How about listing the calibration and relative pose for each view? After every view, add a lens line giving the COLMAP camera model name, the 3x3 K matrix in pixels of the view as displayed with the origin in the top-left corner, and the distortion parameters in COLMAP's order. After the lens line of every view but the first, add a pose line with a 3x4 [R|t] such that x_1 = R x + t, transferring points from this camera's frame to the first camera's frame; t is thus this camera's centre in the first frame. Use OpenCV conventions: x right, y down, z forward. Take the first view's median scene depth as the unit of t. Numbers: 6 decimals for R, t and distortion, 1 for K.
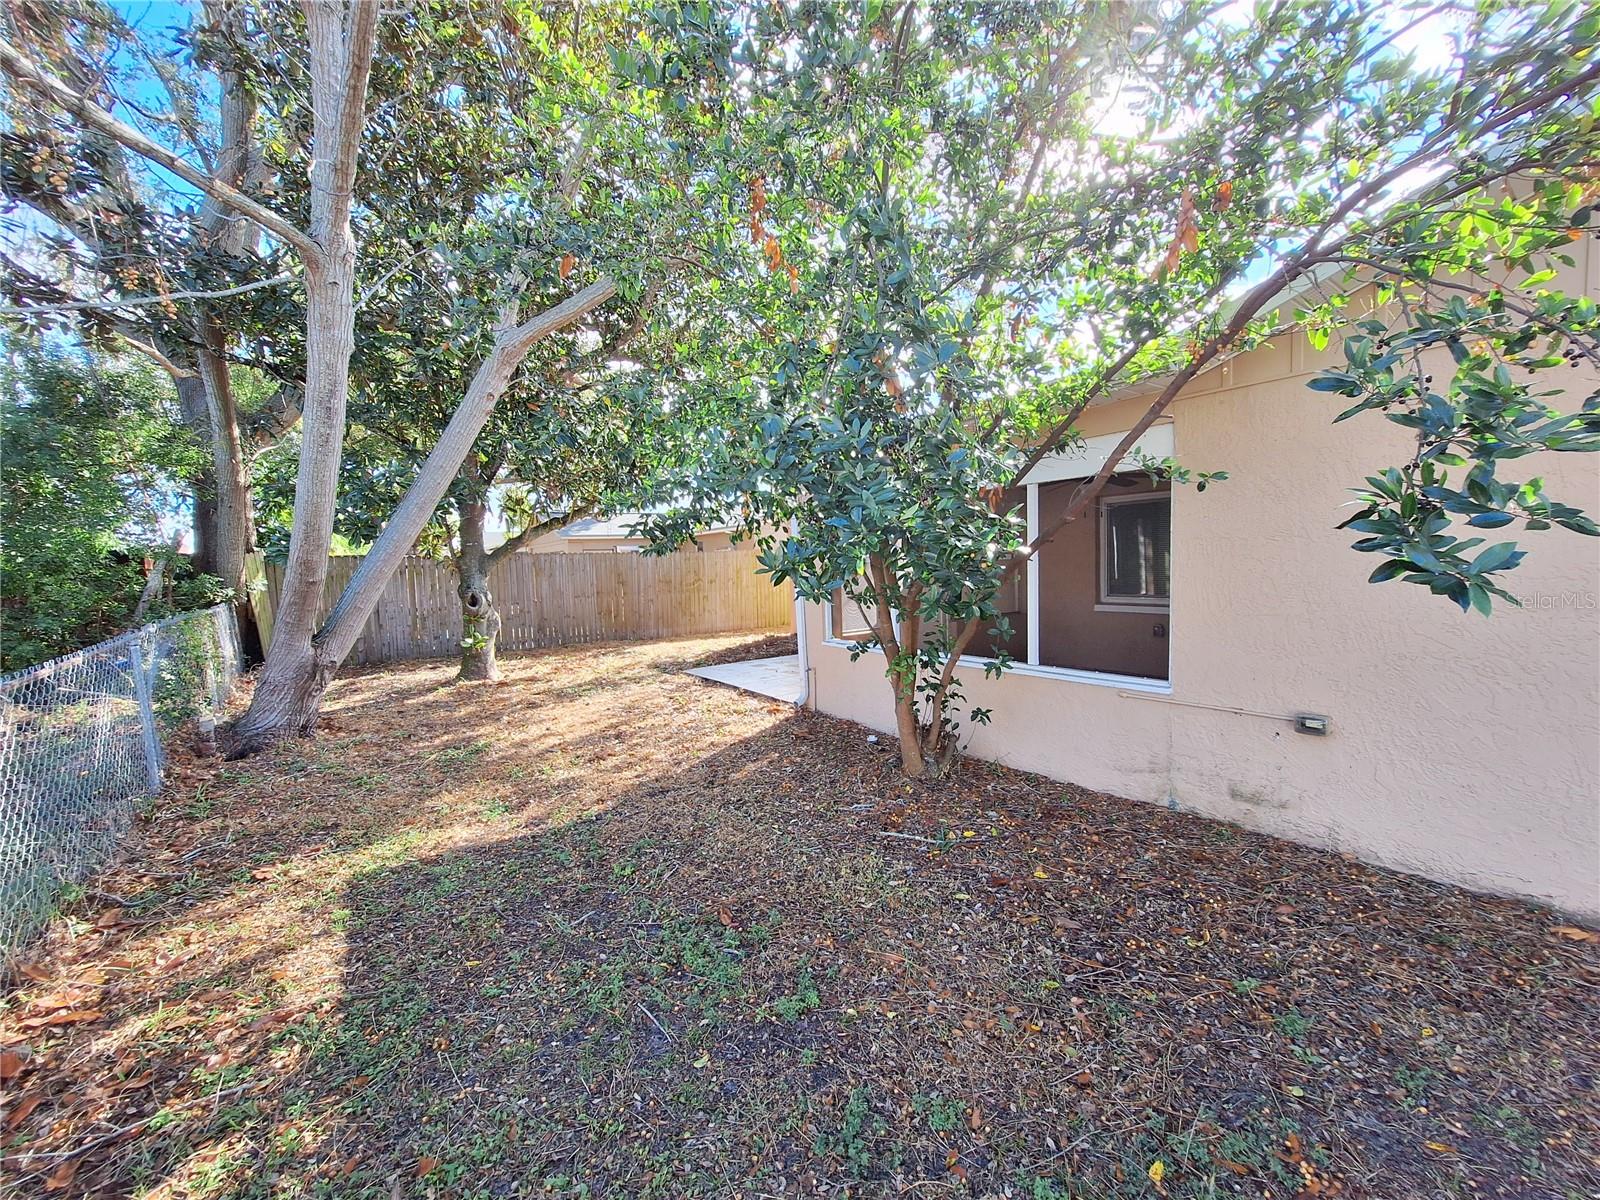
lens RADIAL K [[648.6, 0, 796.7], [0, 648.6, 601.8], [0, 0, 1]] dist [-0.000408, -0.000046]
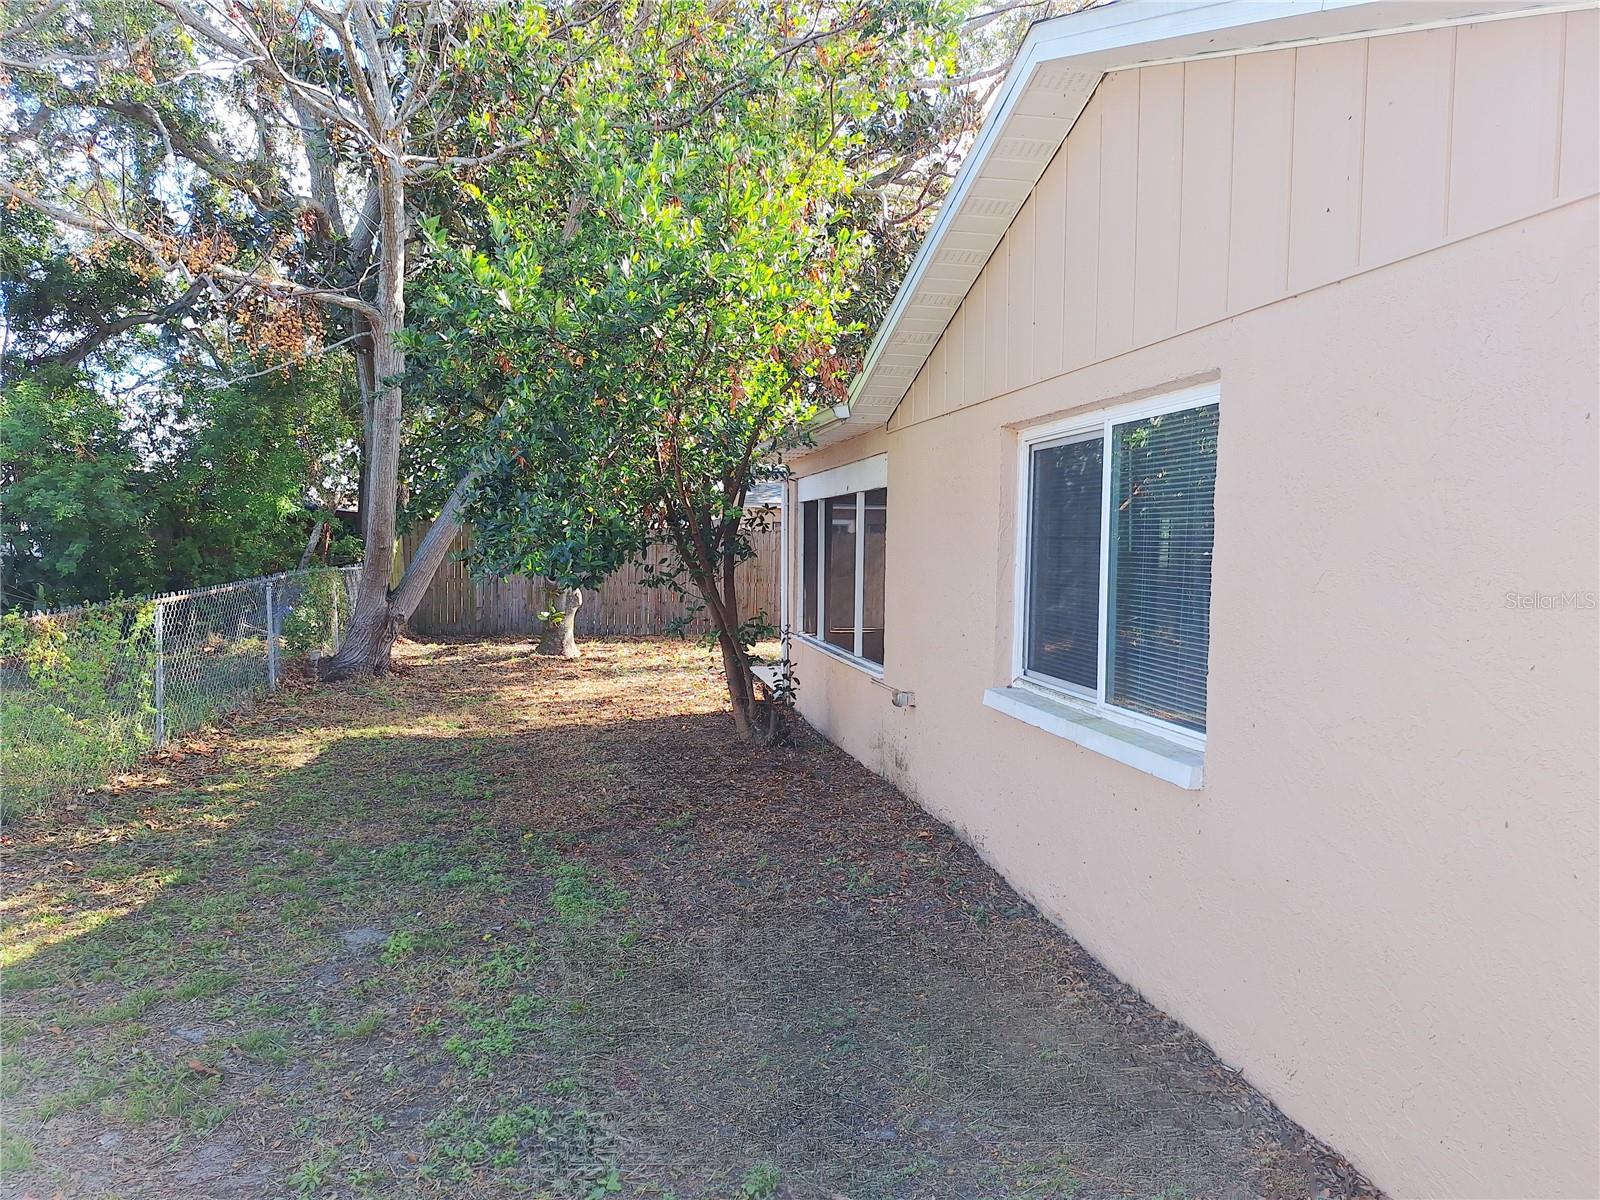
lens RADIAL K [[1083.3, 0, 801.9], [0, 1083.3, 599.8], [0, 0, 1]] dist [0.002997, -0.000281]
pose [[0.912987, 0.069697, -0.401992, 0.581367], [-0.073951, 0.997250, 0.004949, -0.000453], [0.401231, 0.025210, 0.915630, -0.408284]]
